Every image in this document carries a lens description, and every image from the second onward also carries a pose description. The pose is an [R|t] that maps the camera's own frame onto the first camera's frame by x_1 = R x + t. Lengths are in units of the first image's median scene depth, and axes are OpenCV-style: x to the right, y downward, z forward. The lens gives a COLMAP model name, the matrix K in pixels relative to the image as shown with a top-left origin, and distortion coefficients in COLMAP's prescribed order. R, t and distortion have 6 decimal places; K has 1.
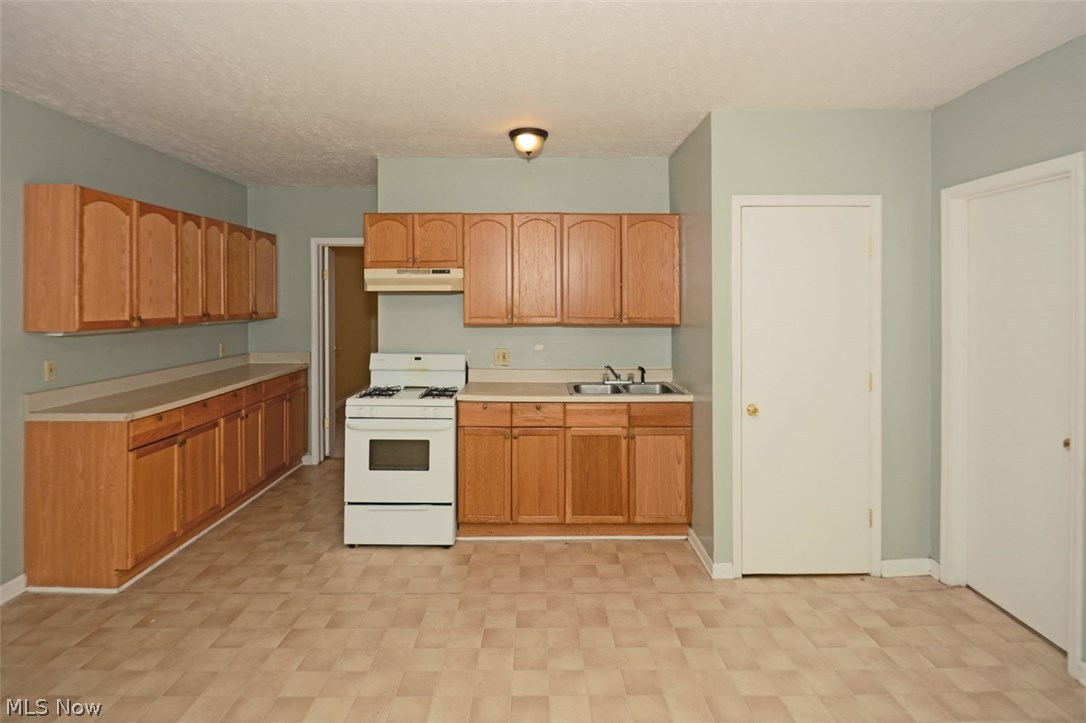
lens RADIAL K [[503.7, 0, 542.7], [0, 503.7, 299.5], [0, 0, 1]] dist [0.001322, -0.000240]
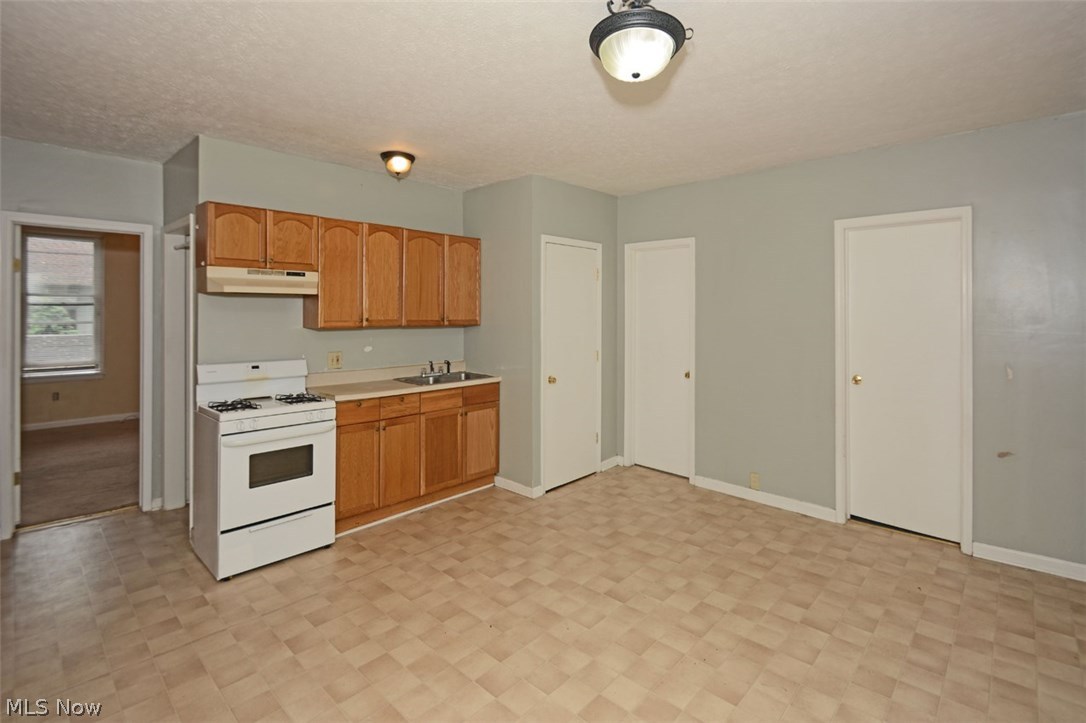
lens RADIAL K [[524.1, 0, 540.7], [0, 524.1, 311.0], [0, 0, 1]] dist [-0.002468, -0.001402]
pose [[0.679356, 0.002624, 0.733804, -0.669480], [-0.006695, 0.999974, 0.002622, 0.010571], [-0.733778, -0.006694, 0.679356, -0.028857]]
